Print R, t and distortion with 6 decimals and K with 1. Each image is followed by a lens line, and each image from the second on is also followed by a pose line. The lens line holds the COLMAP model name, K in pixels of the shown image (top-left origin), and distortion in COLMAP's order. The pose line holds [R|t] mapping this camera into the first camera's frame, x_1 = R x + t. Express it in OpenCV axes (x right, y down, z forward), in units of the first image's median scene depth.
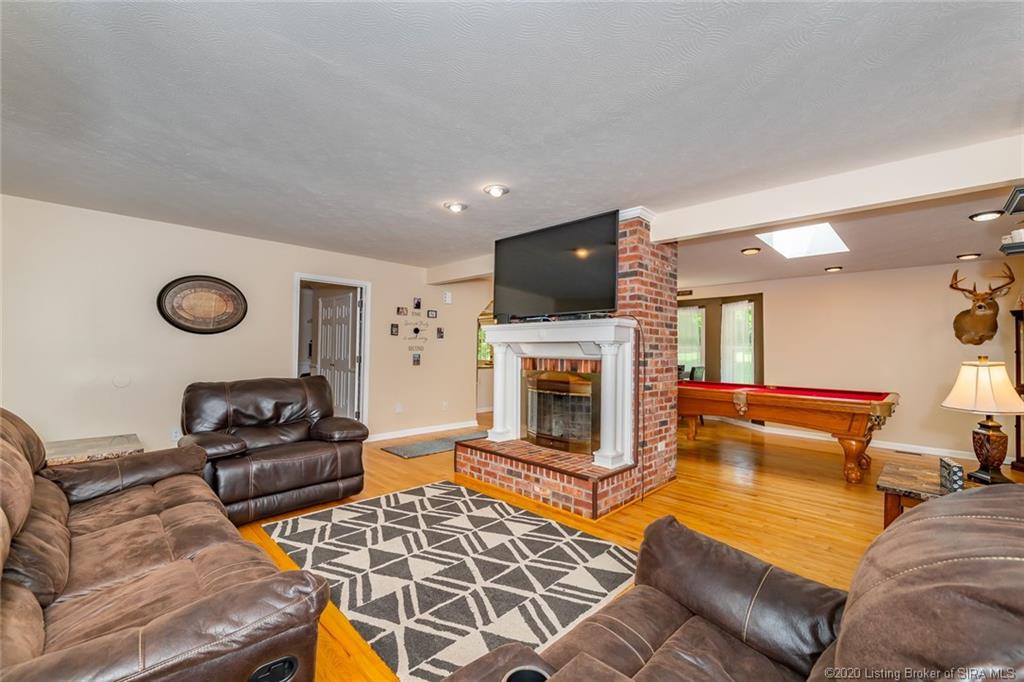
lens RADIAL K [[416.1, 0, 512.0], [0, 416.1, 341.0], [0, 0, 1]] dist [-0.000119, 0.000039]
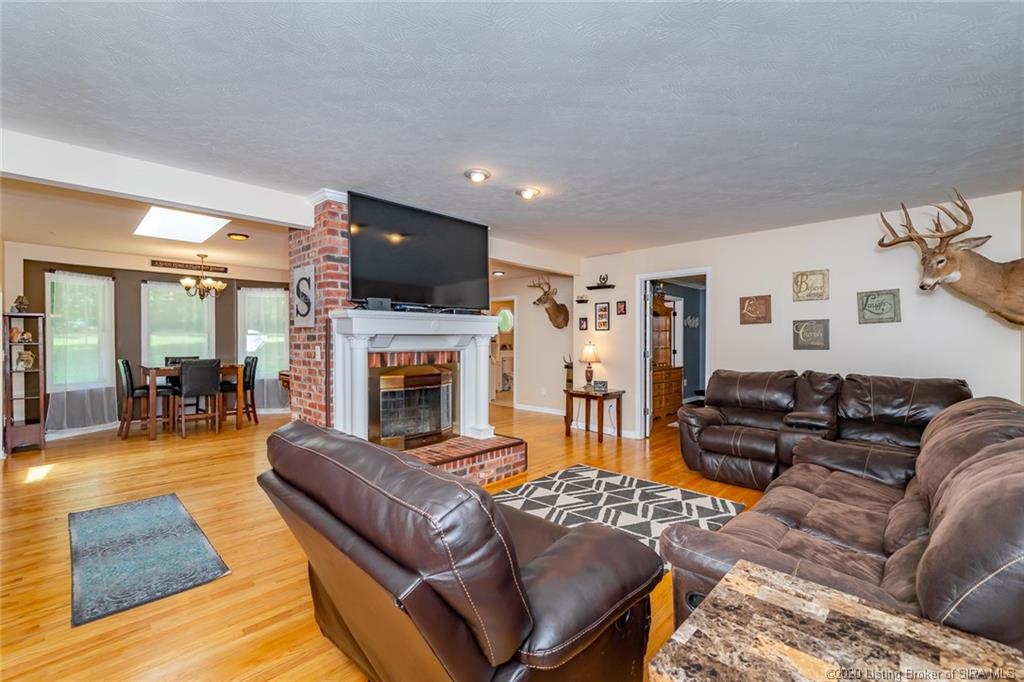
lens RADIAL K [[429.7, 0, 512.0], [0, 429.7, 341.0], [0, 0, 1]] dist [-0.000669, -0.000138]
pose [[-0.006749, -0.020743, 0.999762, -1.089394], [-0.024099, 0.999498, 0.020575, -0.008109], [-0.999687, -0.023954, -0.007245, 1.003985]]
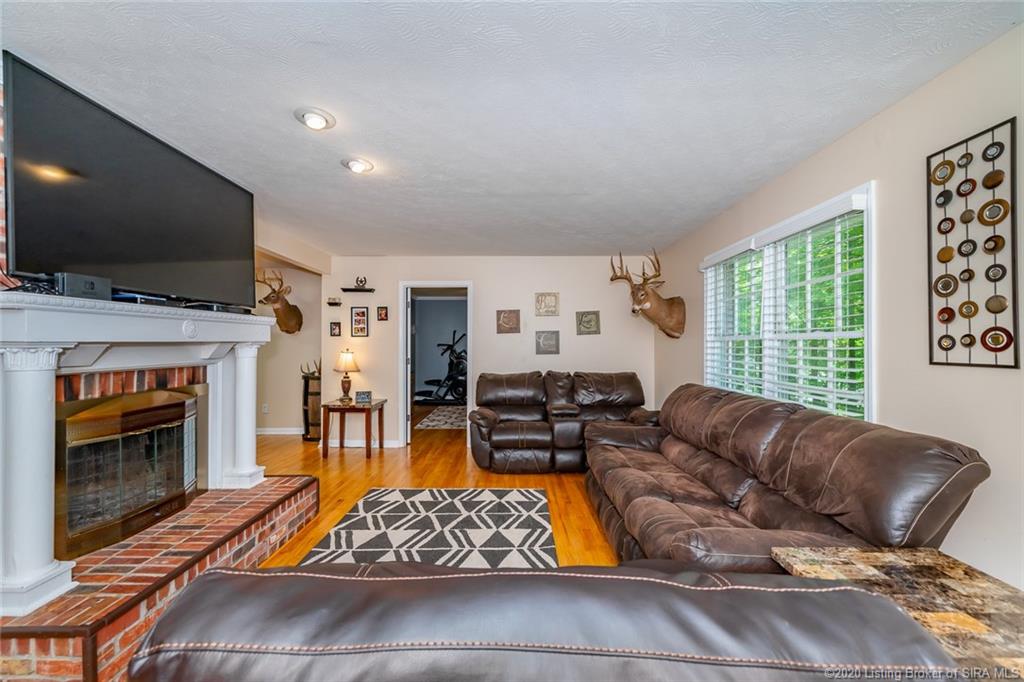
lens RADIAL K [[399.8, 0, 506.5], [0, 399.8, 341.6], [0, 0, 1]] dist [-0.000290, 0.000040]
pose [[-0.689914, -0.012517, 0.723783, -0.801866], [-0.027979, 0.999564, -0.009383, -0.006764], [-0.723350, -0.026724, -0.689964, 1.284499]]
